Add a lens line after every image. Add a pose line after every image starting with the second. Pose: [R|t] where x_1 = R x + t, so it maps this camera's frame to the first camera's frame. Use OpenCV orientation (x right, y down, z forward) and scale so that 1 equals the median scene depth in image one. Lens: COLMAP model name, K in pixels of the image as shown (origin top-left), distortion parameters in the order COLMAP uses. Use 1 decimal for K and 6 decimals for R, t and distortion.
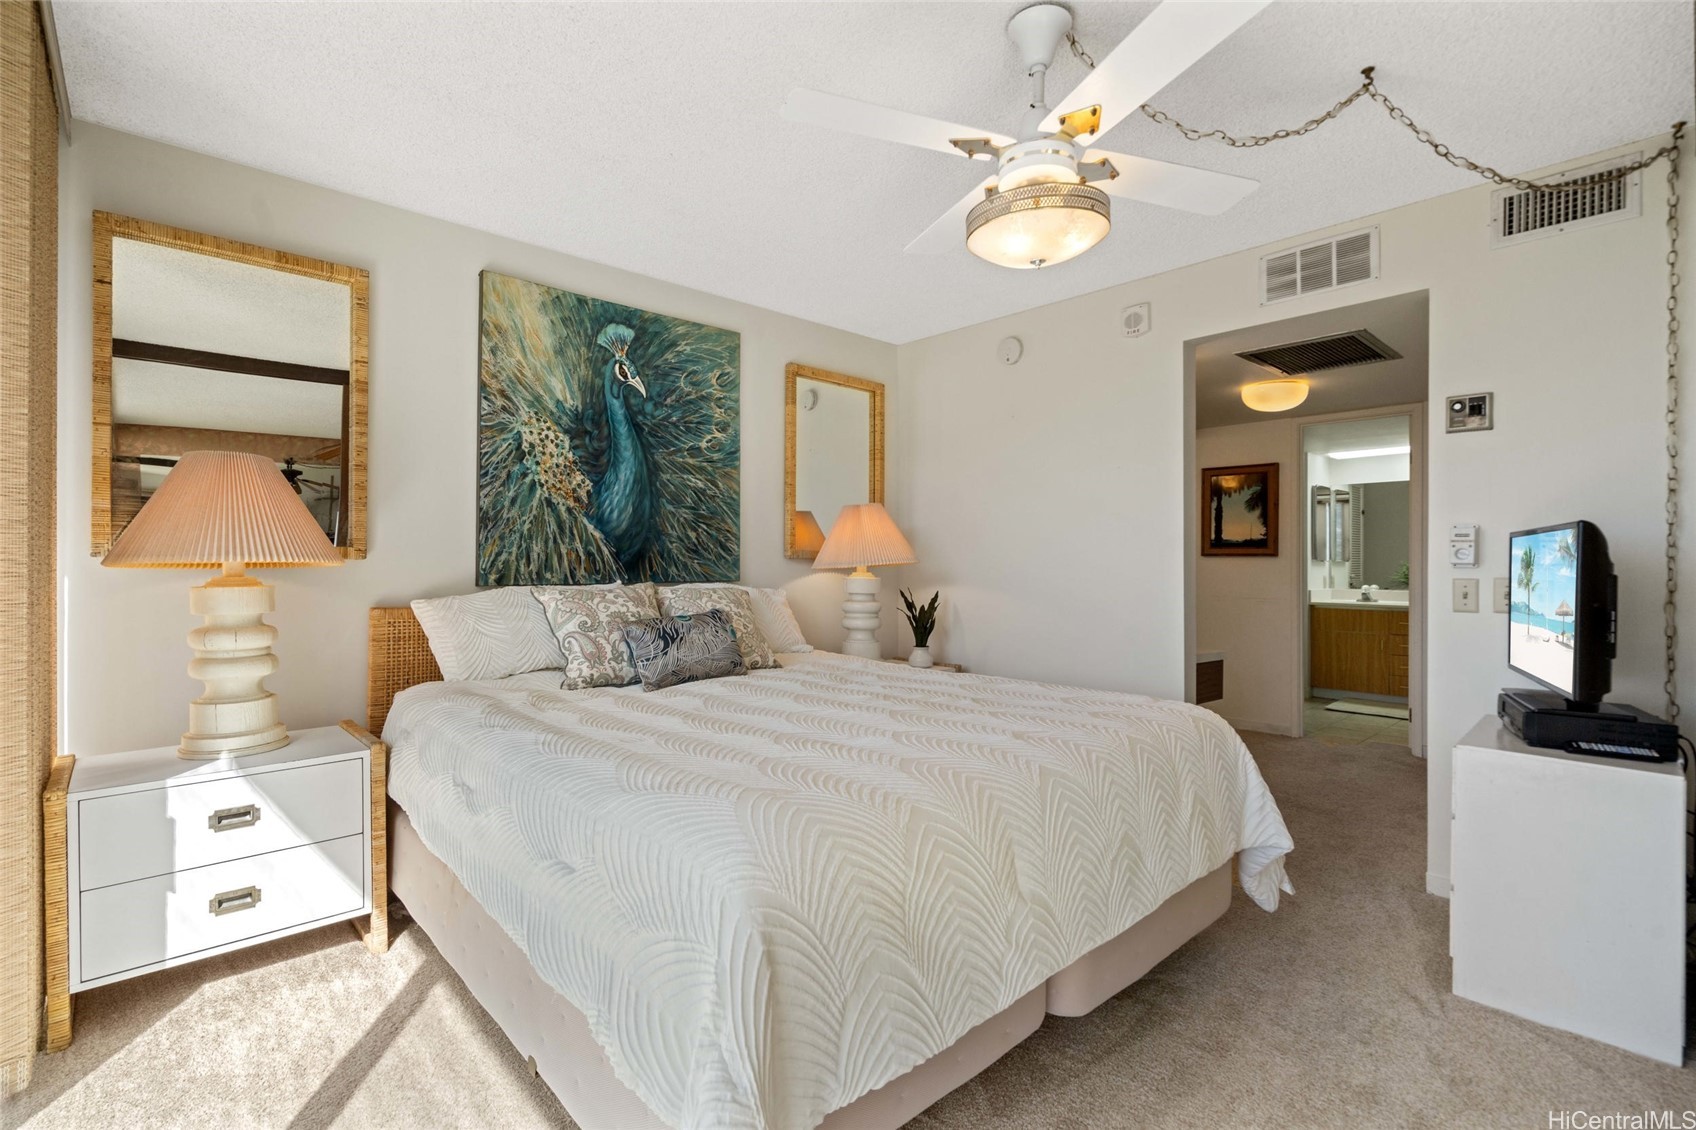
lens RADIAL K [[773.8, 0, 834.8], [0, 773.8, 561.7], [0, 0, 1]] dist [-0.000622, -0.000105]
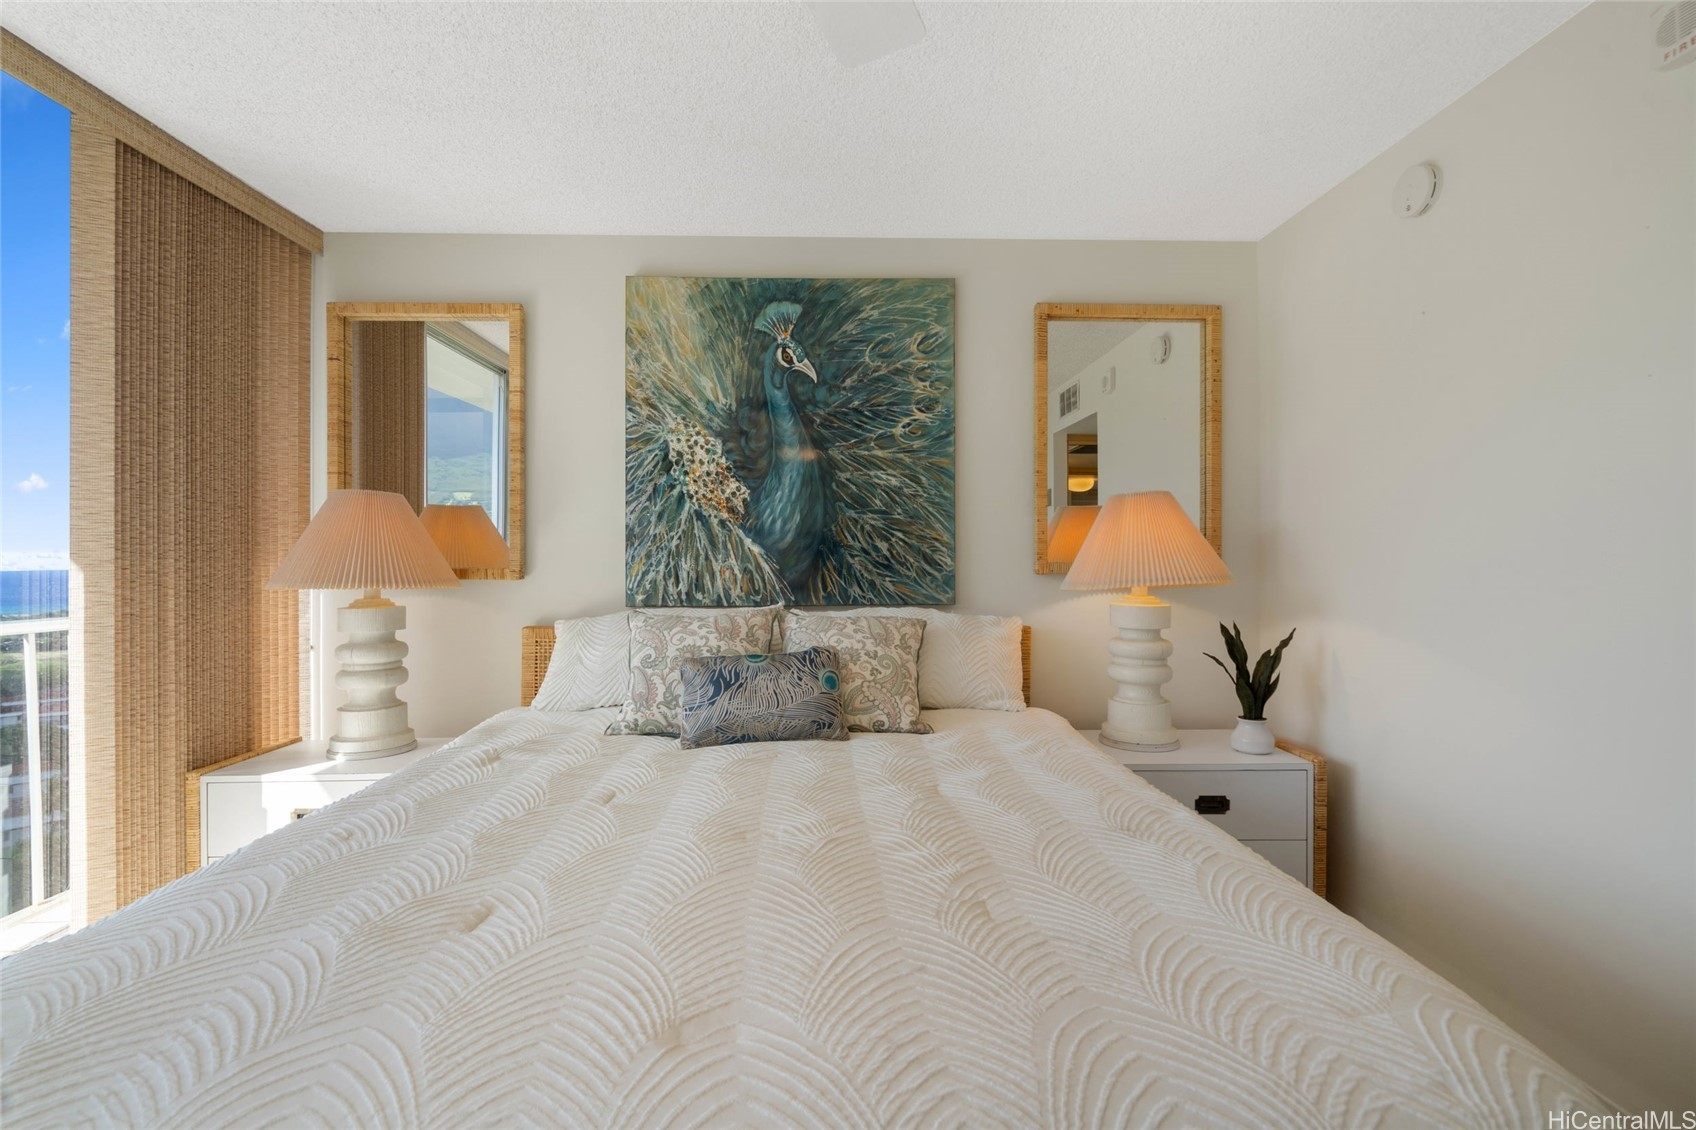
lens RADIAL K [[789.0, 0, 848.0], [0, 789.0, 550.8], [0, 0, 1]] dist [-0.002044, -0.000214]
pose [[0.759324, -0.010328, -0.650631, 0.347653], [0.005552, 0.999940, -0.009393, -0.024591], [0.650689, 0.003520, 0.759336, 0.398916]]
